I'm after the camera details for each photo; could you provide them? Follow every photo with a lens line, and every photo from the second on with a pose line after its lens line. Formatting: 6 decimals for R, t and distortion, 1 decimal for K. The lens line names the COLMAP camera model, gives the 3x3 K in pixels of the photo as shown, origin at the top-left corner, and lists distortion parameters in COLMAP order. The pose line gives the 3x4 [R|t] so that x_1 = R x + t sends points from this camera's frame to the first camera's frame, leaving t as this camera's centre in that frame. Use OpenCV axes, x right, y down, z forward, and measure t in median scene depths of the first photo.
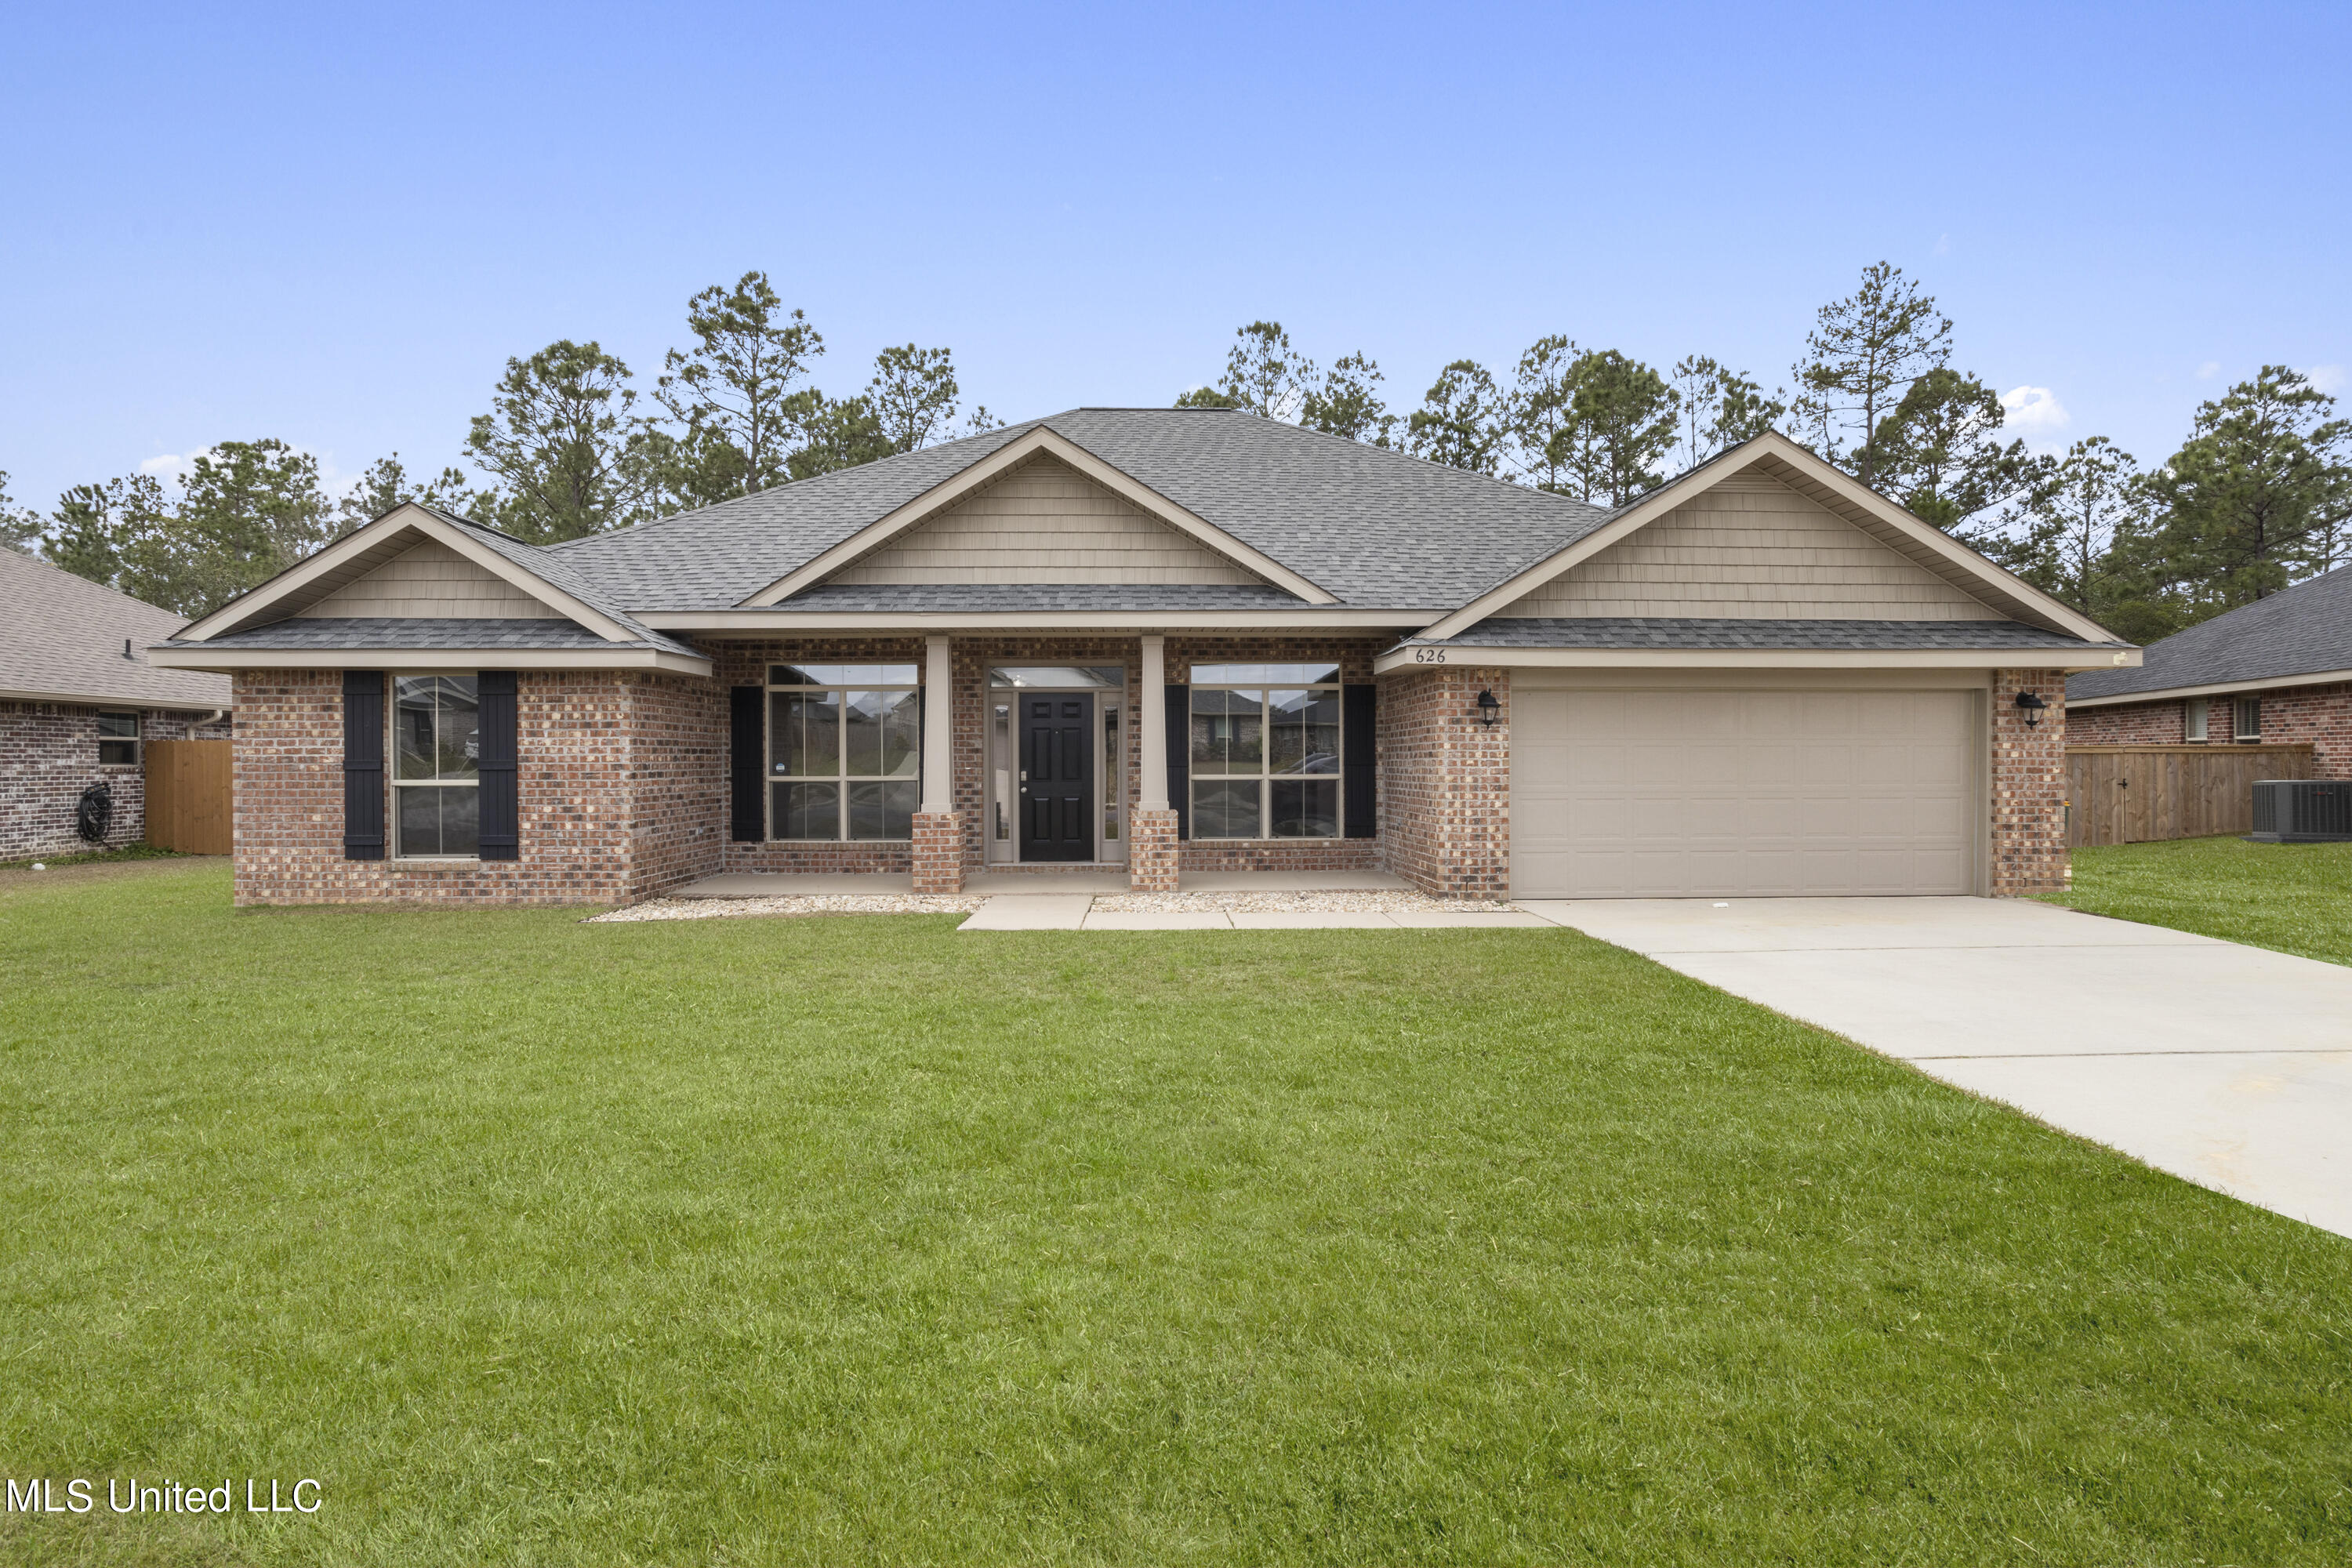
lens RADIAL K [[1141.2, 0, 1125.5], [0, 1141.2, 789.2], [0, 0, 1]] dist [-0.026183, 0.014212]
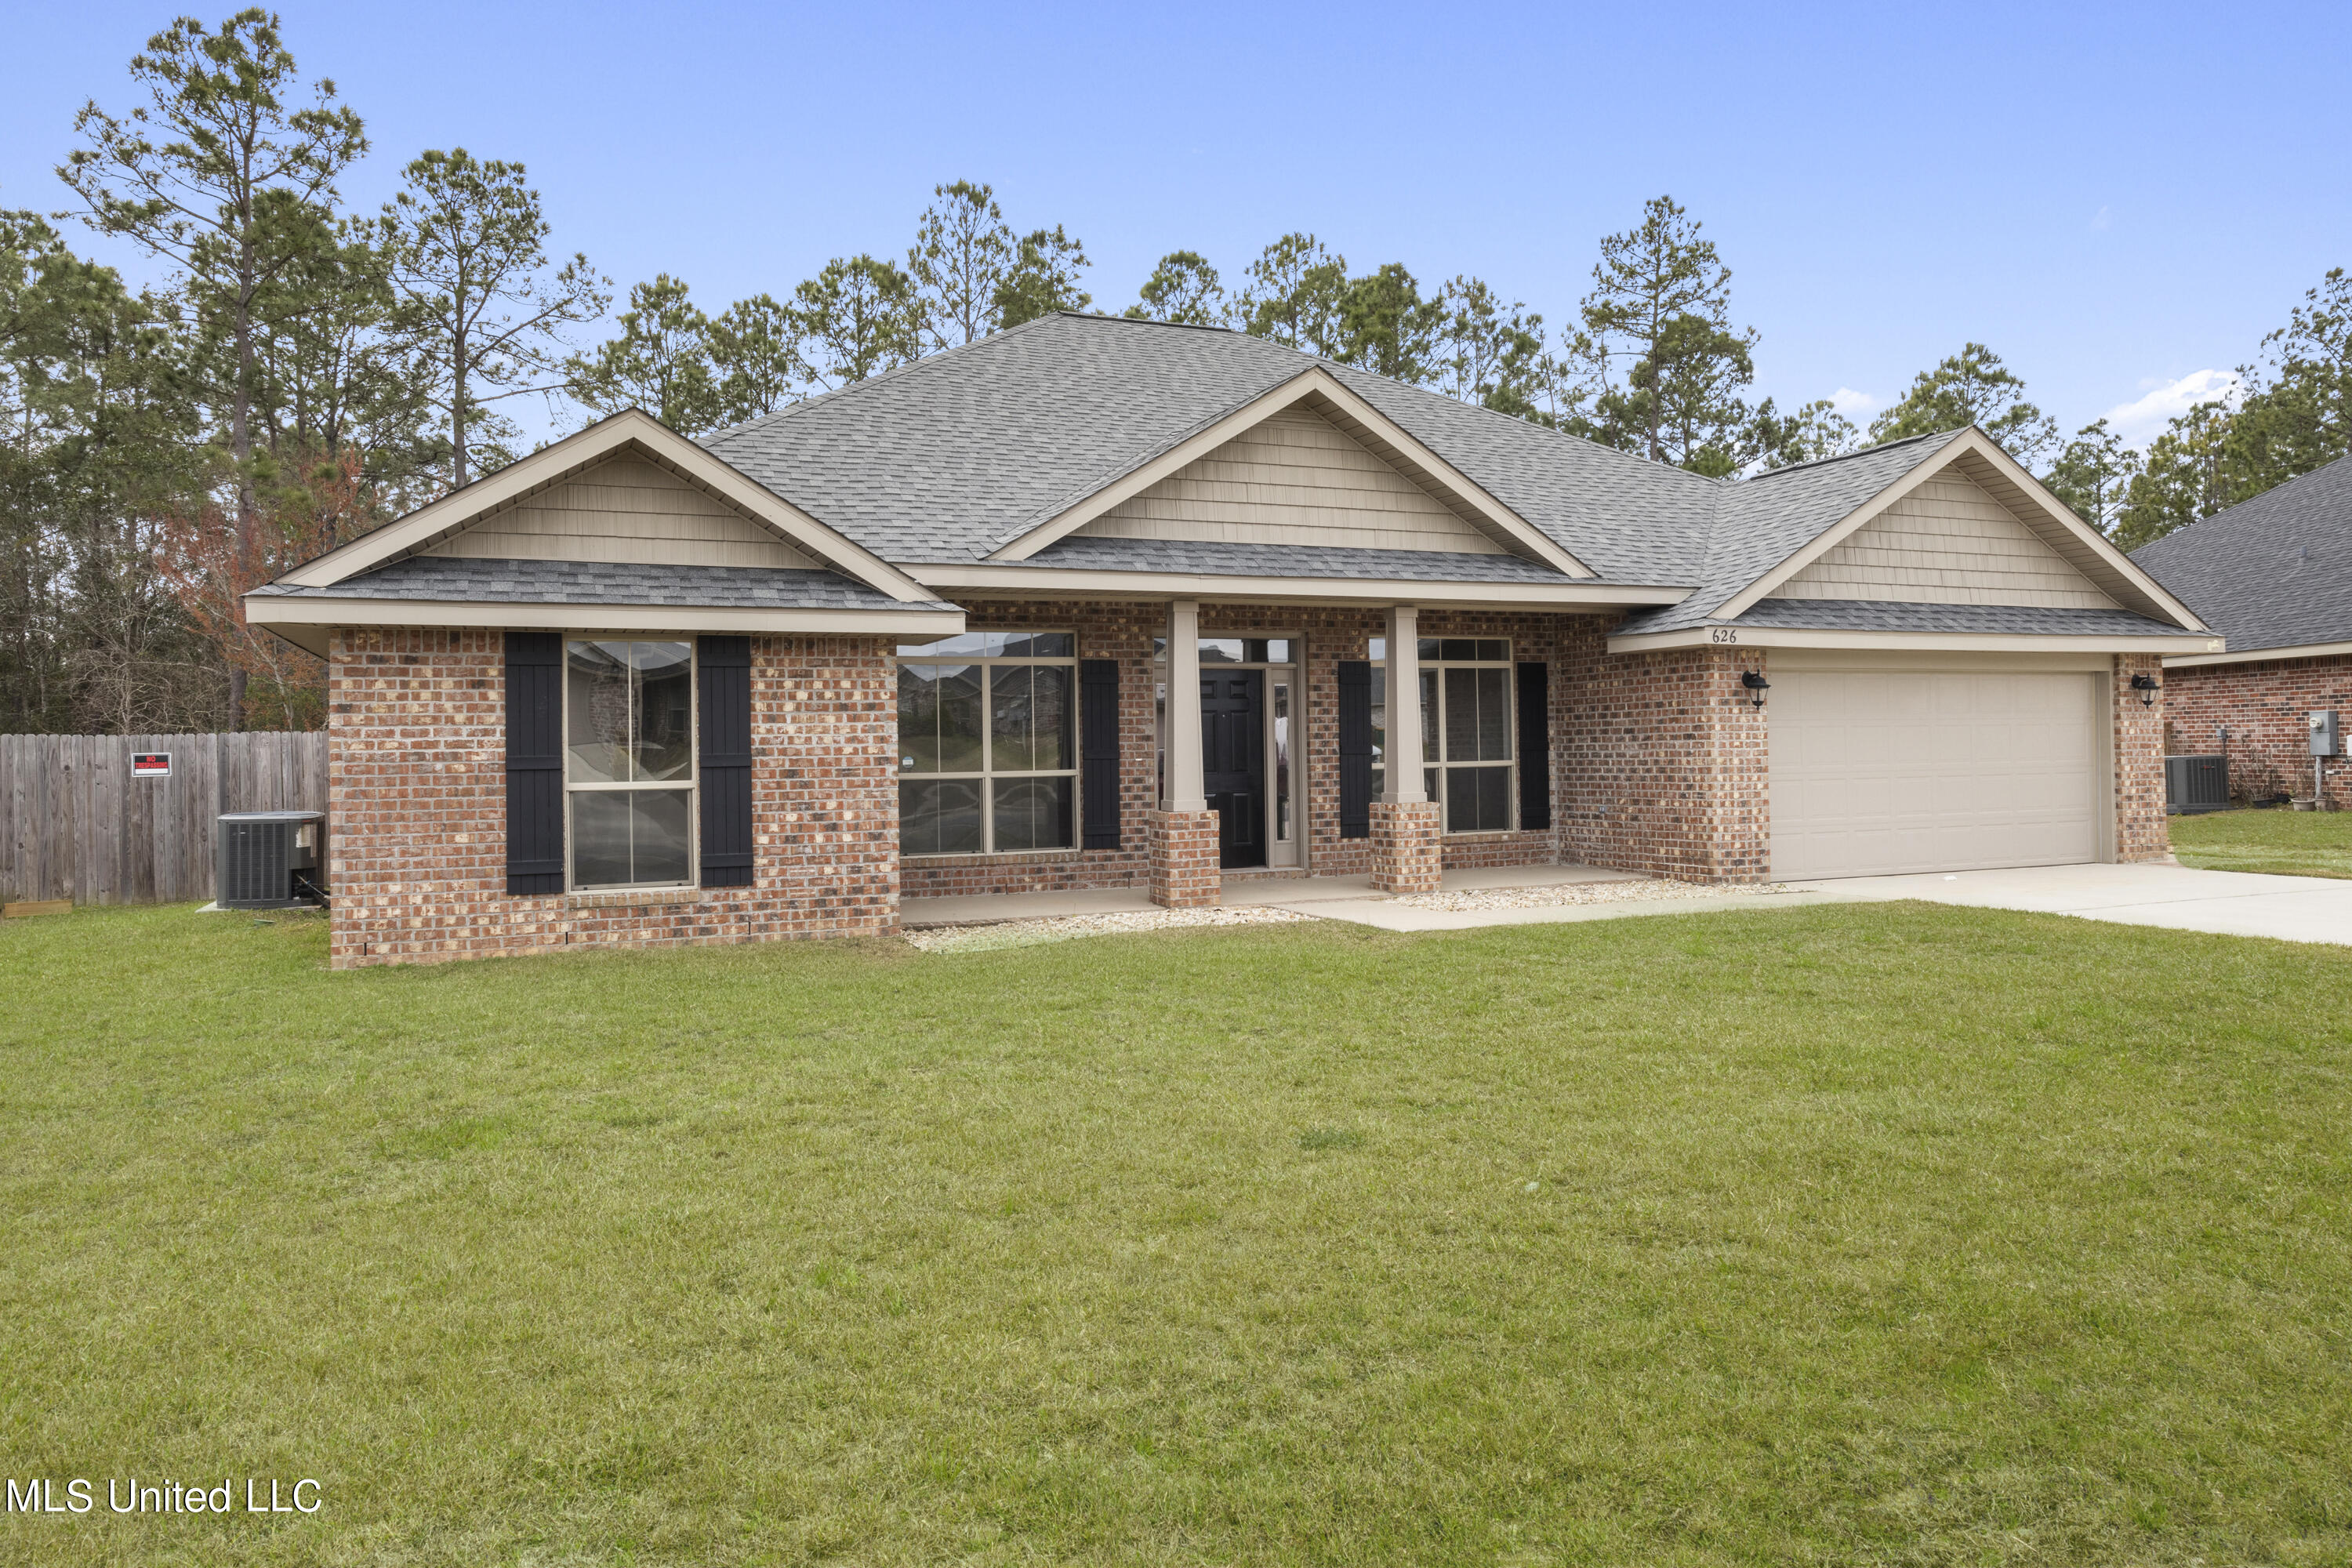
lens RADIAL K [[1561.5, 0, 1172.4], [0, 1561.5, 776.3], [0, 0, 1]] dist [0.010500, 0.004328]
pose [[0.929909, -0.017804, 0.367359, -0.603994], [0.022362, 0.999717, -0.008156, 0.004004], [-0.367110, 0.015799, 0.930043, -0.070634]]
